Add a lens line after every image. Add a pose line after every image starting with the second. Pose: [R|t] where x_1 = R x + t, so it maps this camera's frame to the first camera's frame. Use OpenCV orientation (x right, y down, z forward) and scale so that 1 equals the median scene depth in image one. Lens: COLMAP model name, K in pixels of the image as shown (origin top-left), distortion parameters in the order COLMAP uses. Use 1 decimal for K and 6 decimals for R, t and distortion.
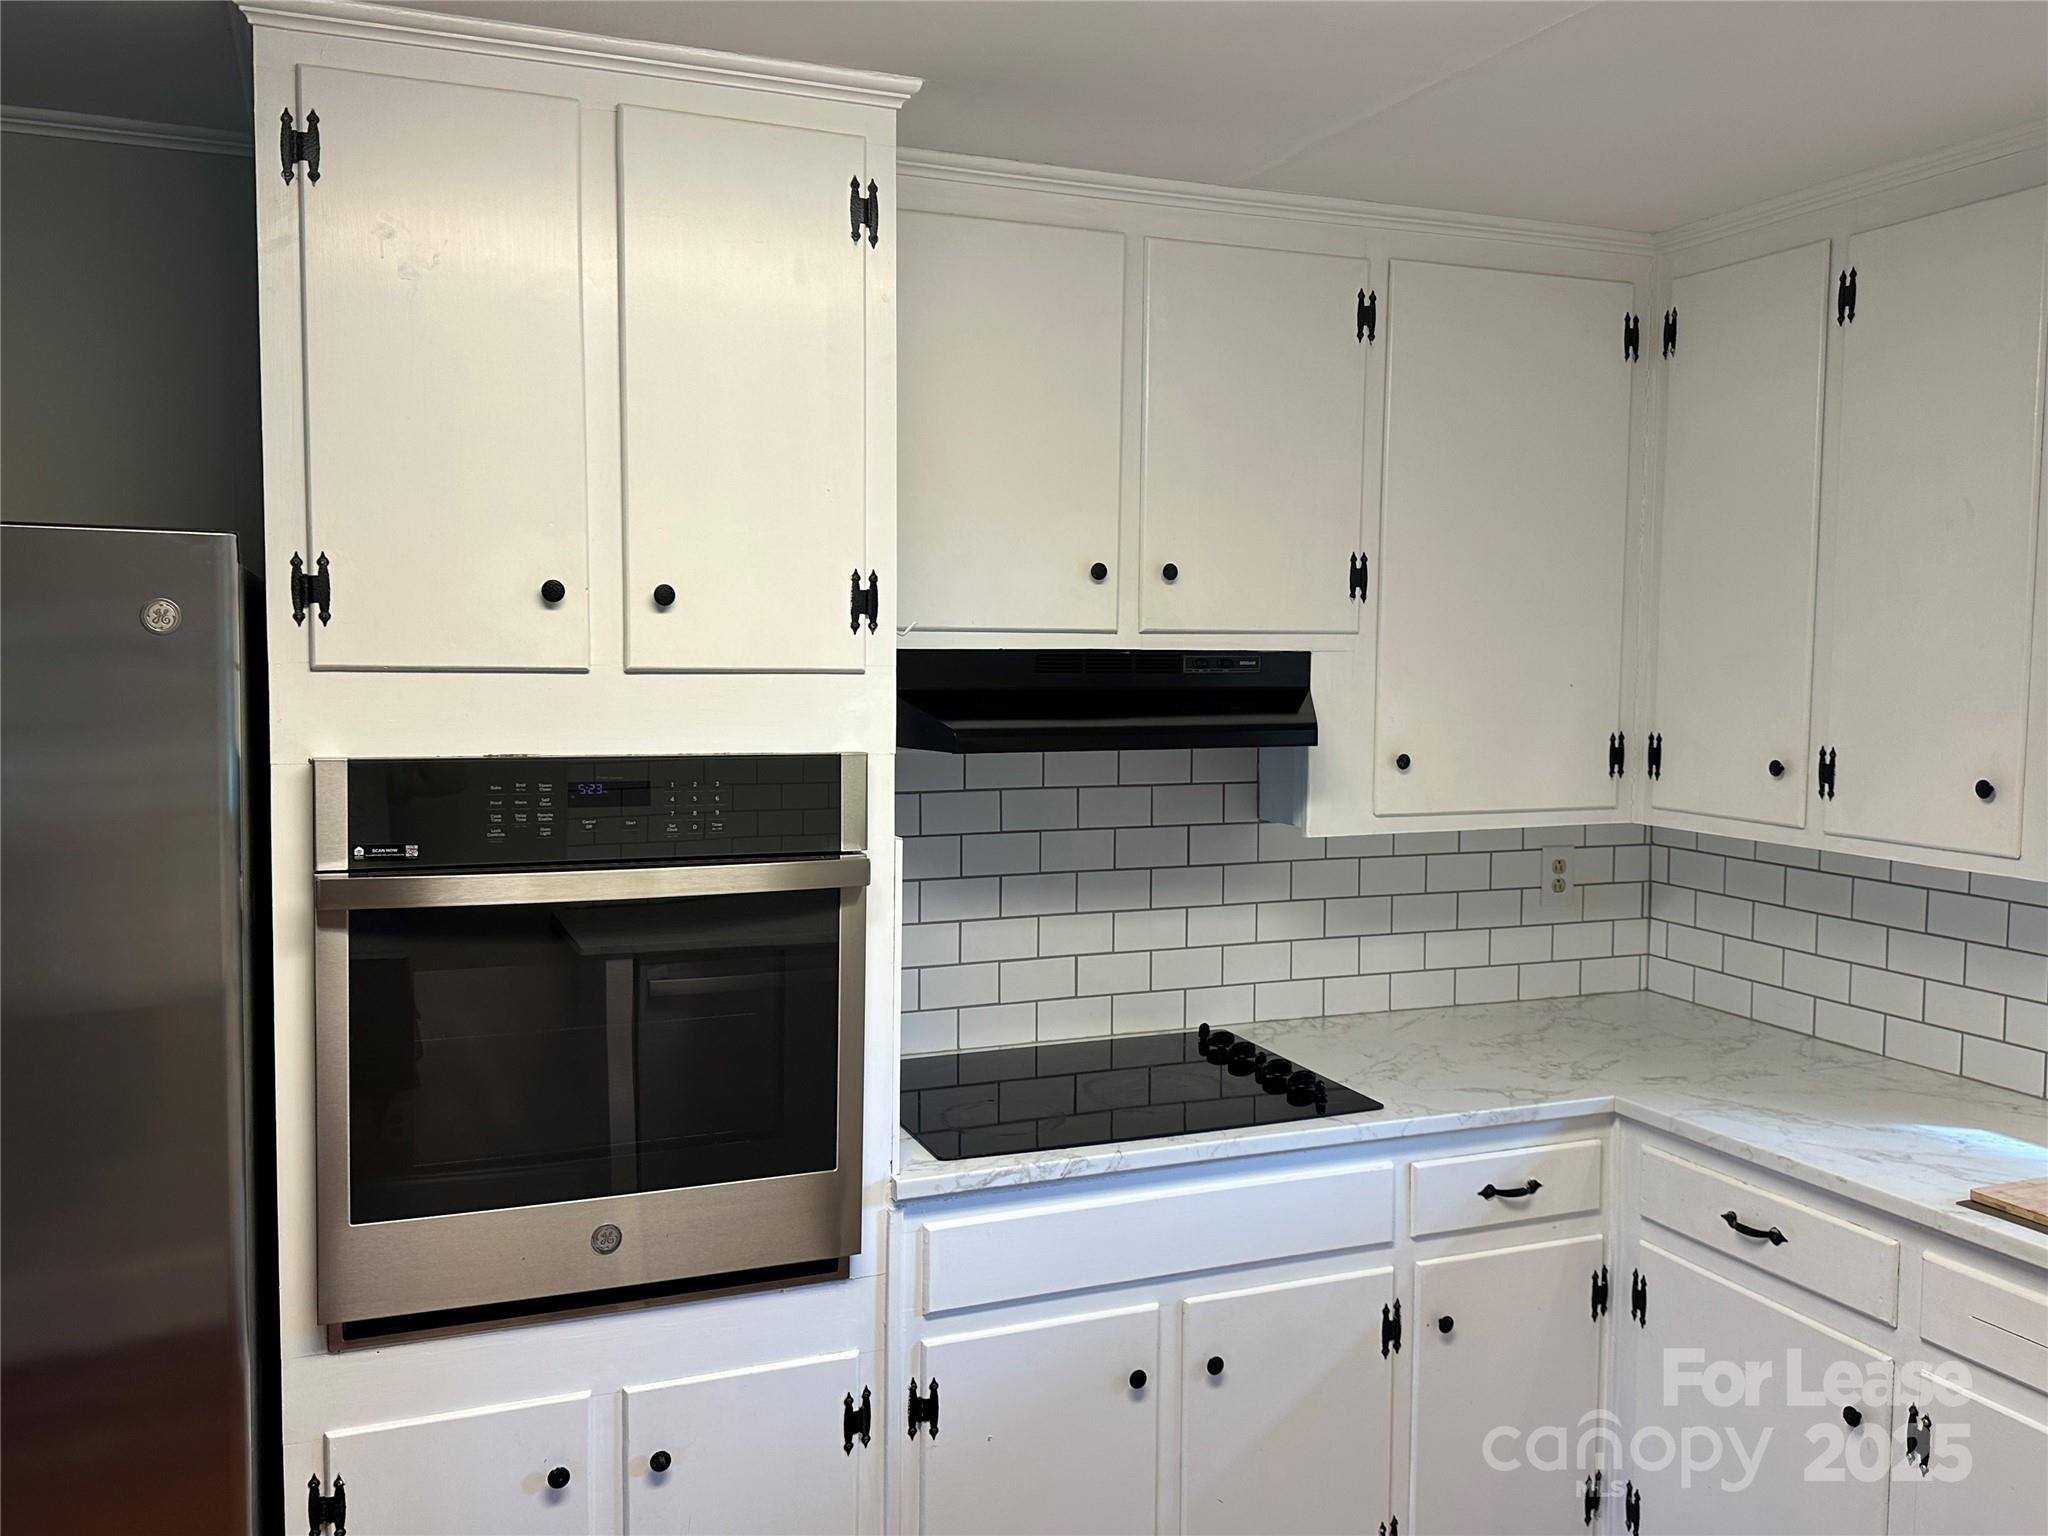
lens RADIAL K [[1686.7, 0, 1025.2], [0, 1686.7, 743.6], [0, 0, 1]] dist [0.003086, 0.002567]
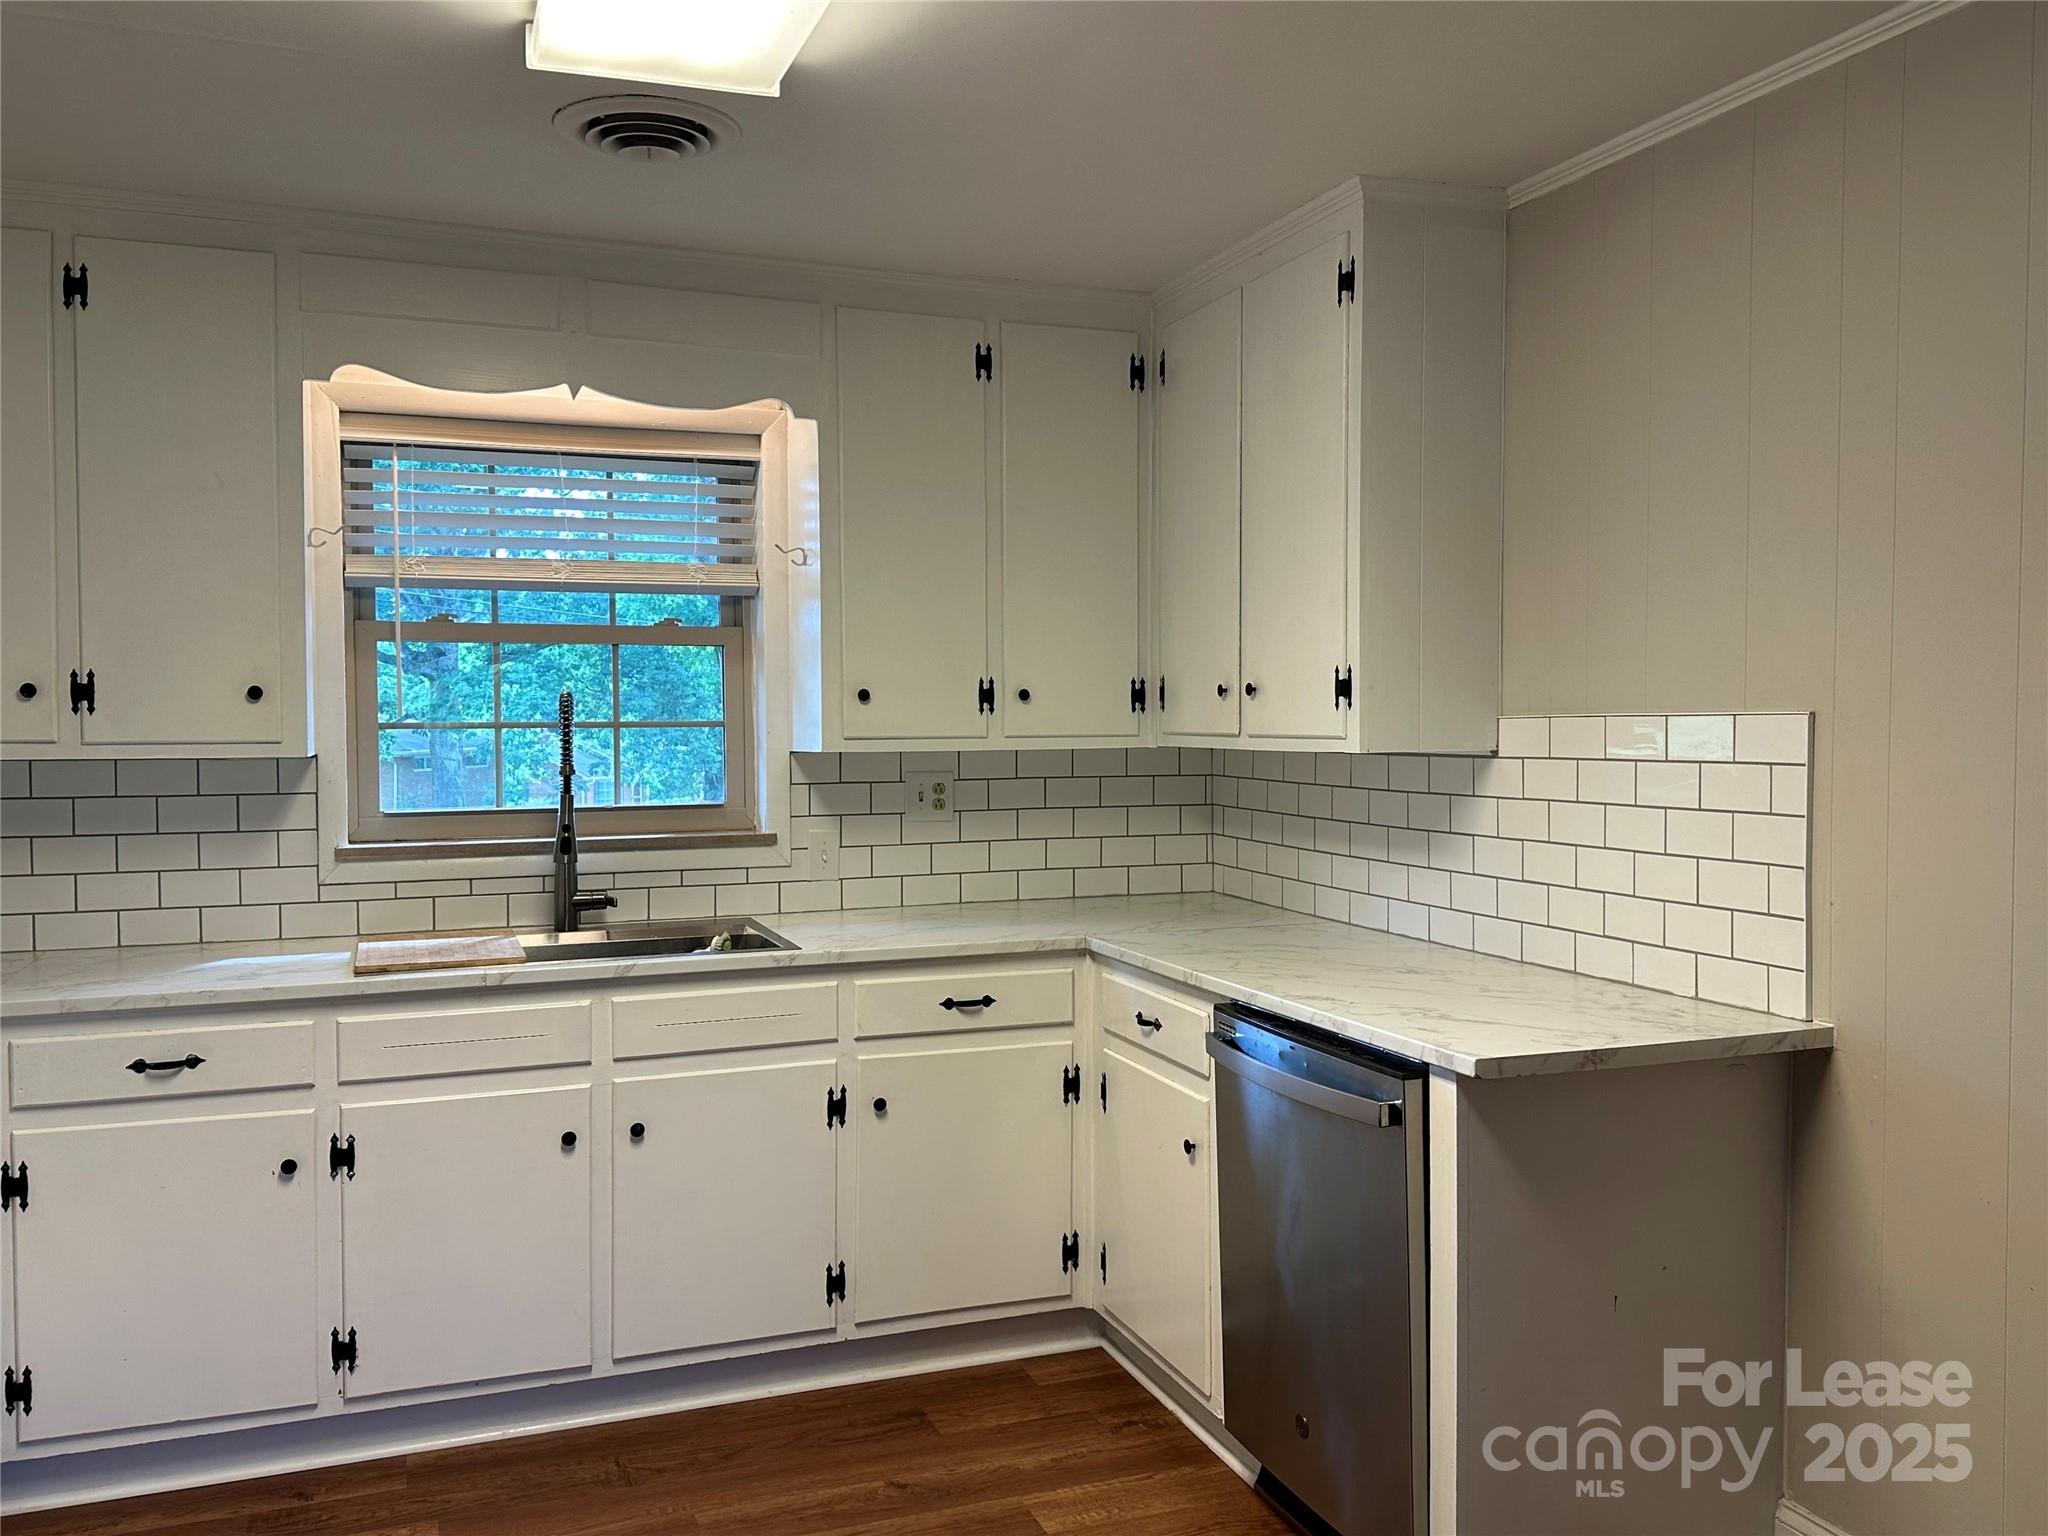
lens RADIAL K [[1612.1, 0, 1025.3], [0, 1612.1, 757.2], [0, 0, 1]] dist [0.146582, -0.265594]
pose [[0.021063, -0.034349, 0.999188, -0.663284], [0.062219, 0.997517, 0.032980, 0.067395], [-0.997840, 0.061474, 0.023148, 0.337719]]
